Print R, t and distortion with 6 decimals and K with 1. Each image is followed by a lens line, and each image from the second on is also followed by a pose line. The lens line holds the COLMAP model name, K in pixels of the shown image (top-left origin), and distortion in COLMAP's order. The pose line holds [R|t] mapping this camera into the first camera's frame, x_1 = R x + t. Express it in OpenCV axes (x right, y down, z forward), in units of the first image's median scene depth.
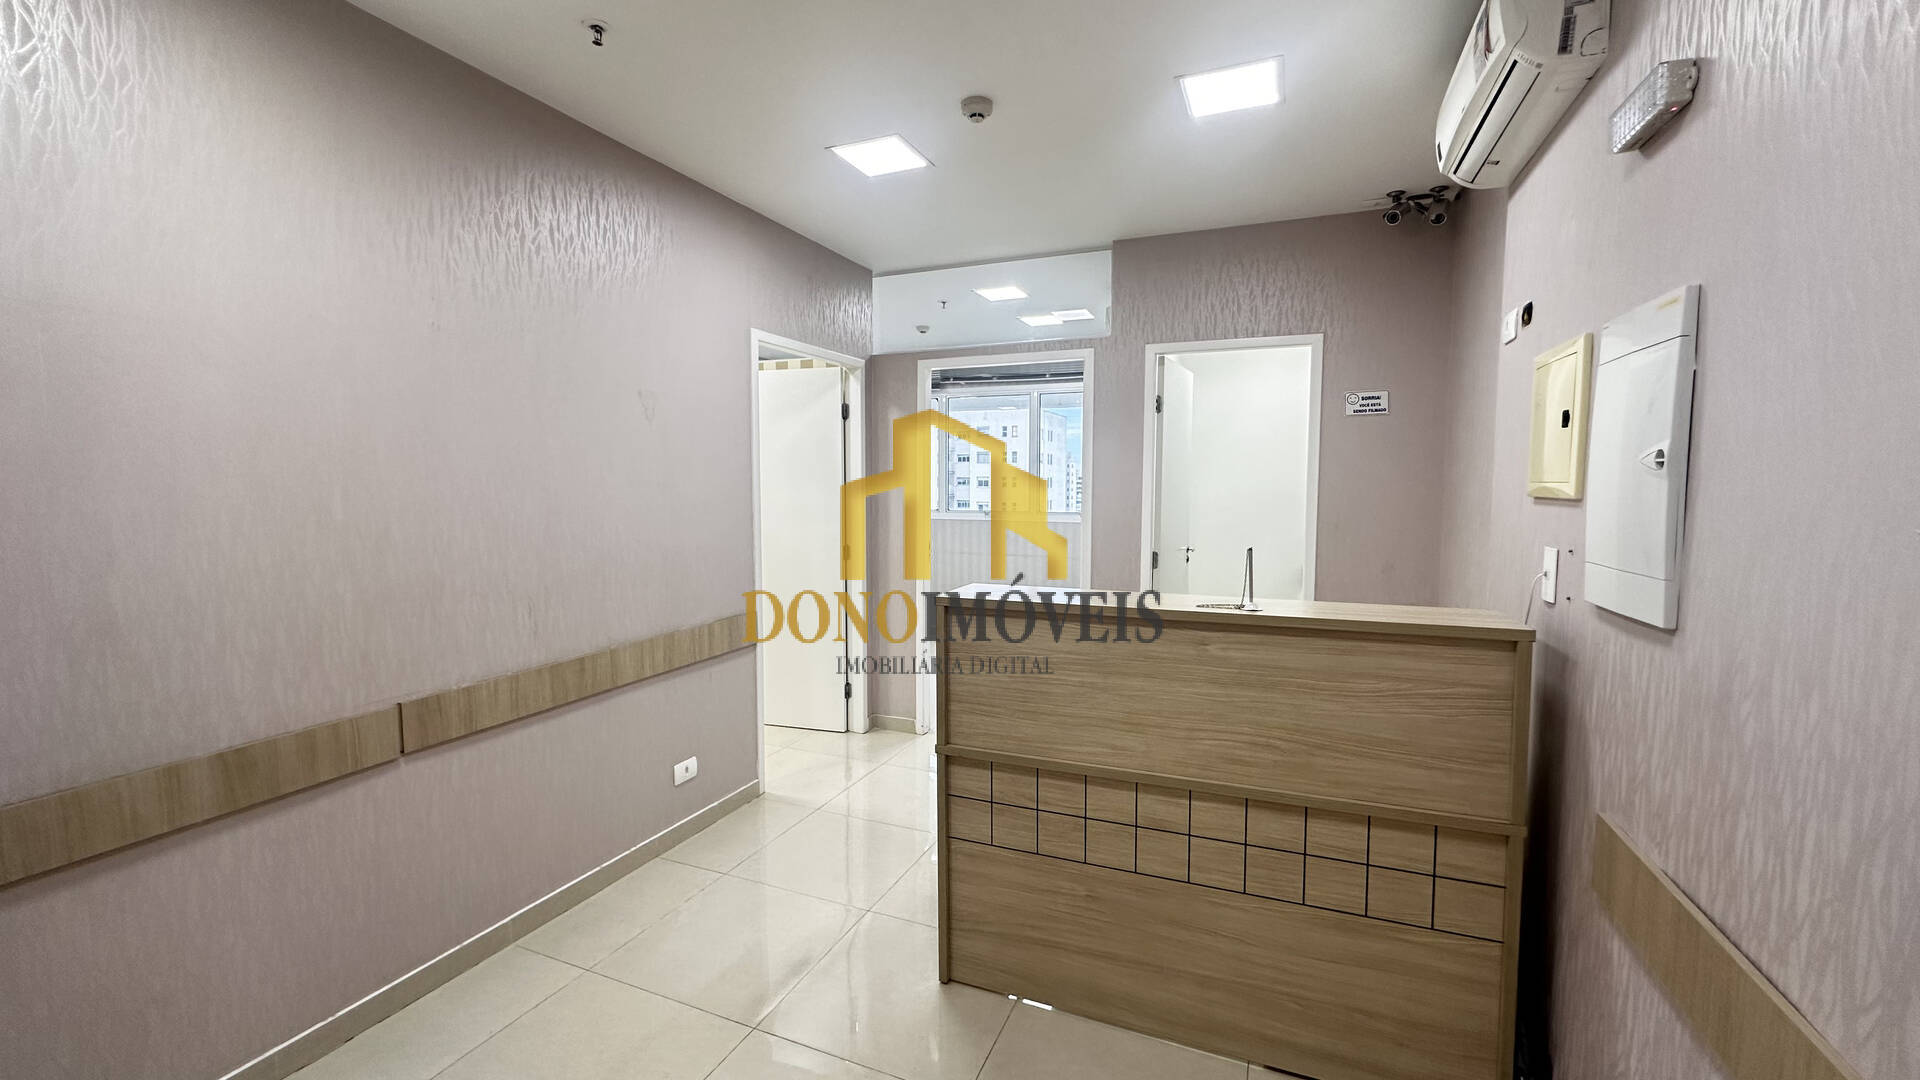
lens RADIAL K [[764.7, 0, 959.9], [0, 764.7, 536.8], [0, 0, 1]] dist [-0.007233, 0.001555]
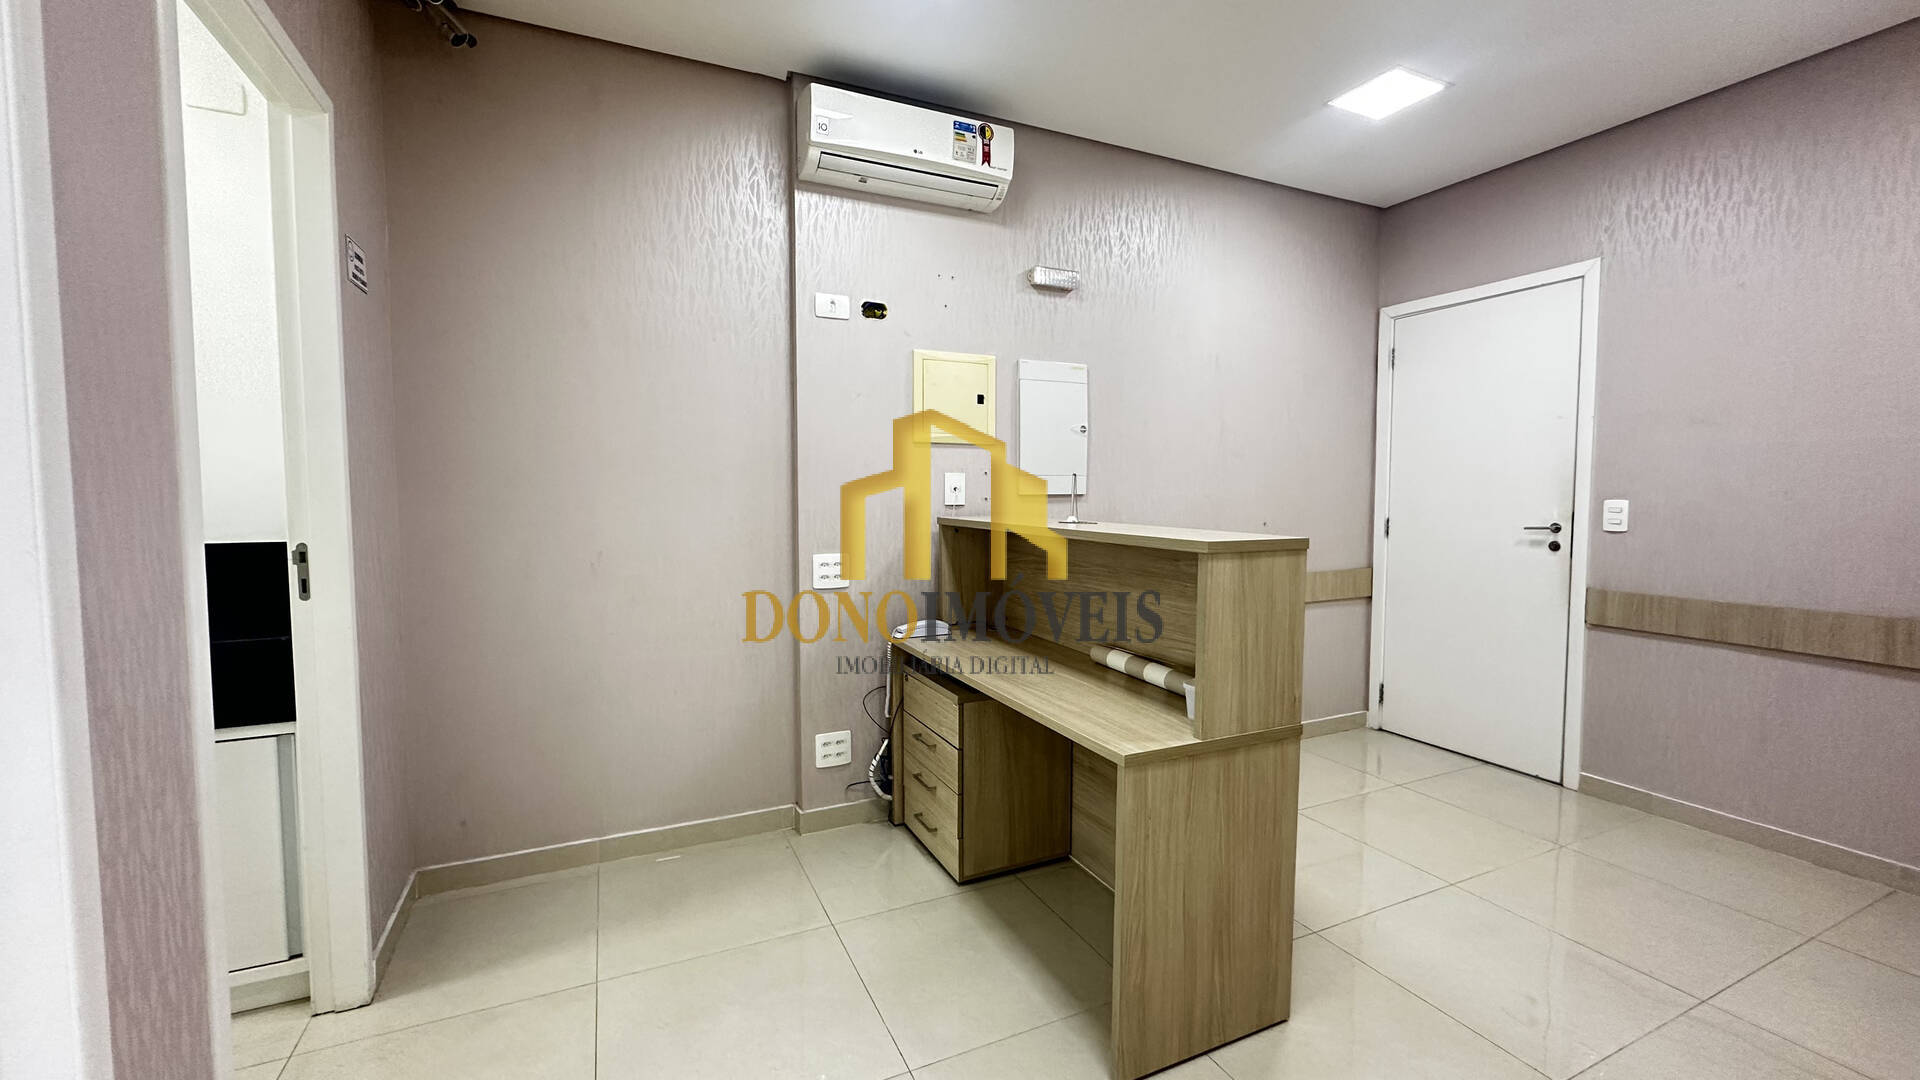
lens RADIAL K [[764.7, 0, 953.7], [0, 764.7, 534.5], [0, 0, 1]] dist [-0.007233, 0.001555]
pose [[-0.742256, -0.041959, 0.668801, -0.264281], [0.046189, 0.992461, 0.113526, -0.031575], [-0.668522, 0.115157, -0.734722, 1.677433]]
